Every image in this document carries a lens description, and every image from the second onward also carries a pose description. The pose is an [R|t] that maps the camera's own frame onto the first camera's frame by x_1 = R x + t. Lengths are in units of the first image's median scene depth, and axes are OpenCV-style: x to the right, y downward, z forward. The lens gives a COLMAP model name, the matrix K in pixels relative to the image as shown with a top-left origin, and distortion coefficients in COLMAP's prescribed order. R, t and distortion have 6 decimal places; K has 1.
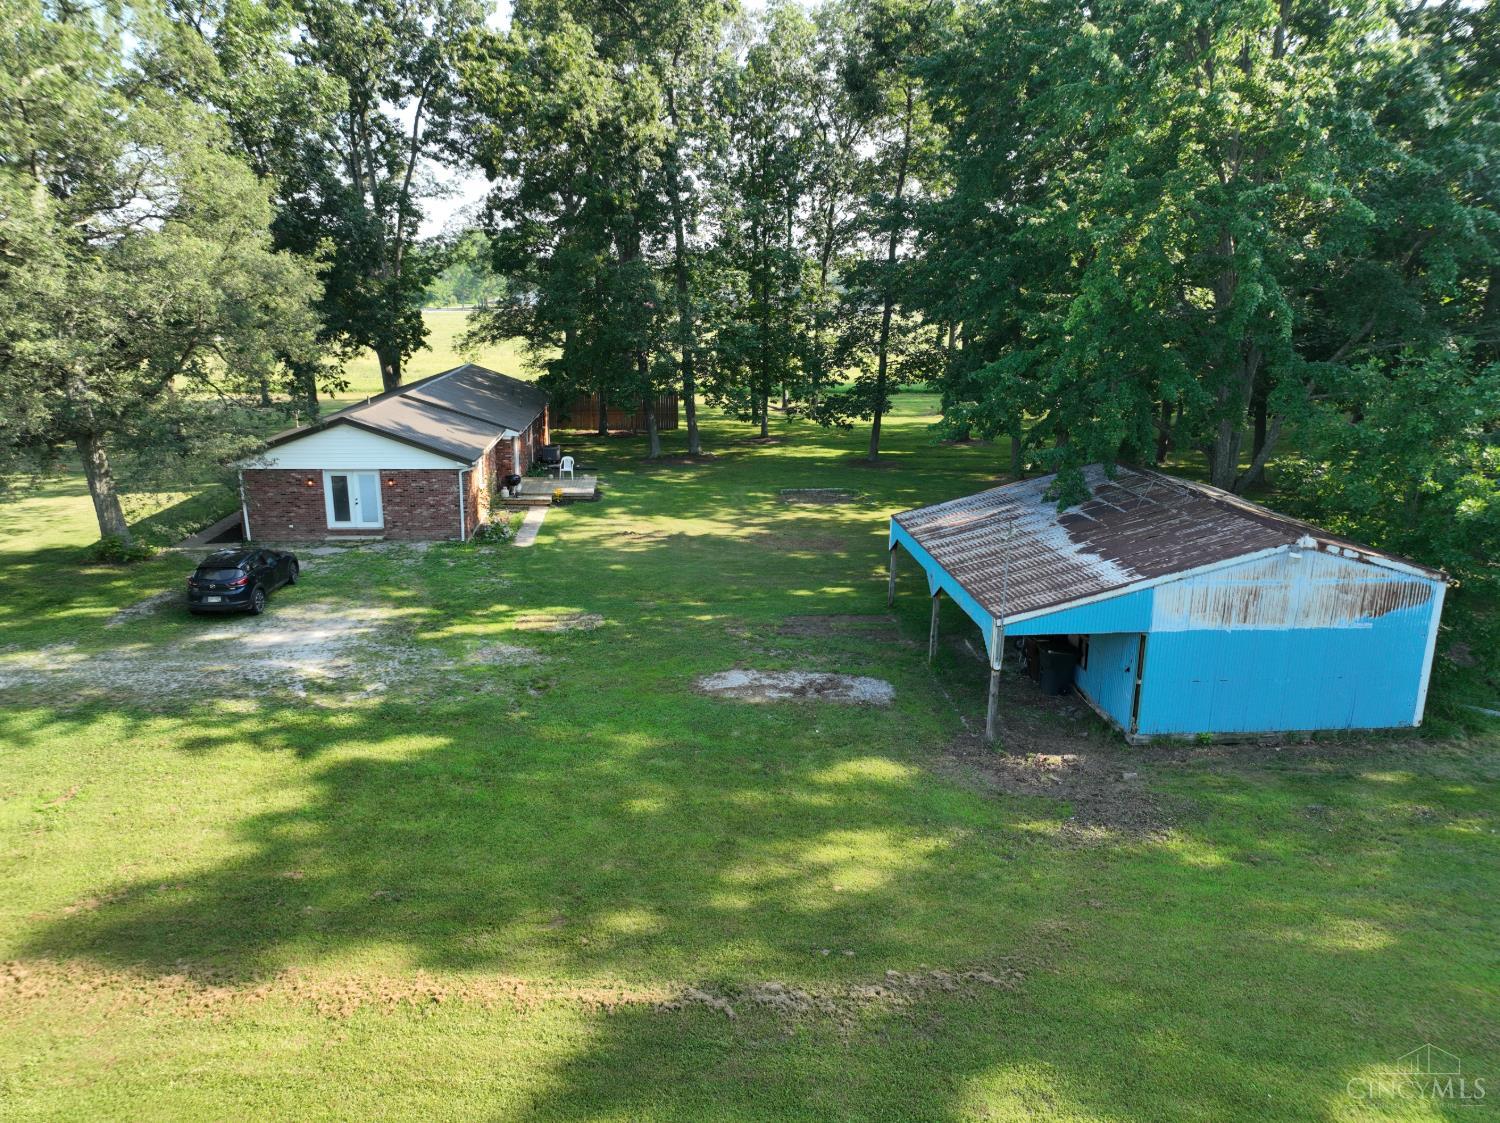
lens RADIAL K [[1044.2, 0, 751.7], [0, 1044.2, 561.9], [0, 0, 1]] dist [-0.006629, -0.000497]
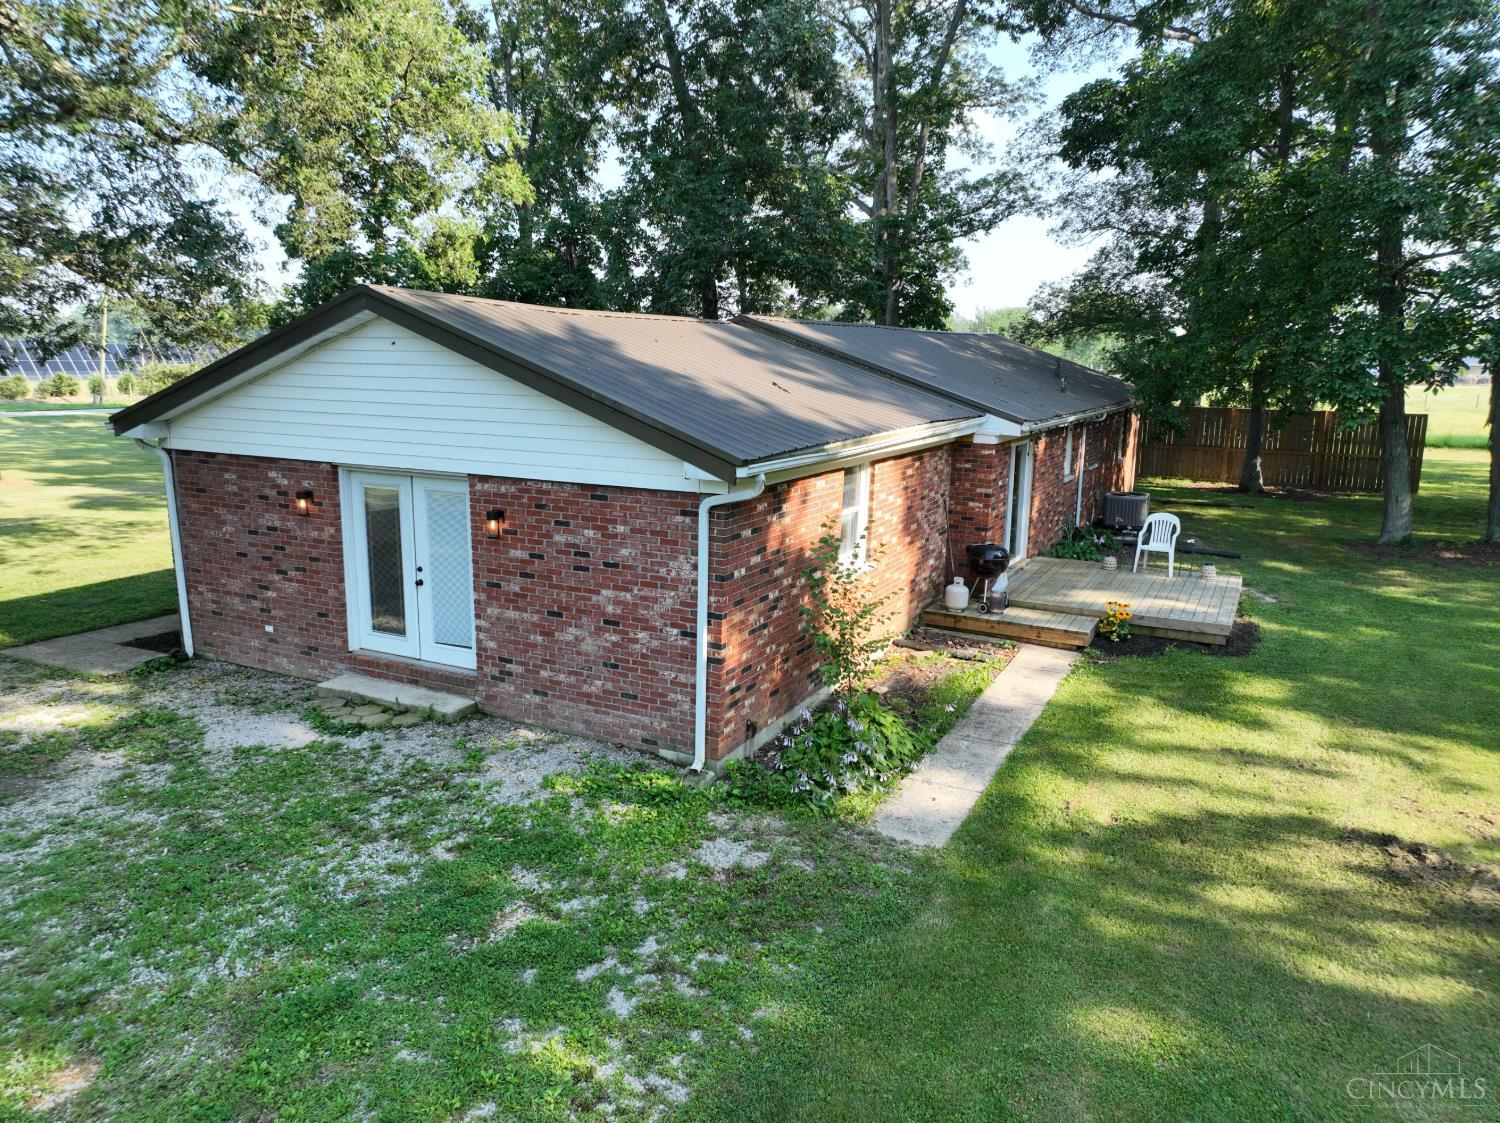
lens RADIAL K [[1044.2, 0, 752.4], [0, 1044.2, 566.5], [0, 0, 1]] dist [-0.006629, -0.000497]
pose [[0.845840, 0.102237, -0.523548, -0.134158], [-0.139535, 0.989695, -0.032167, -0.064135], [0.514864, 0.100261, 0.851389, 0.784399]]
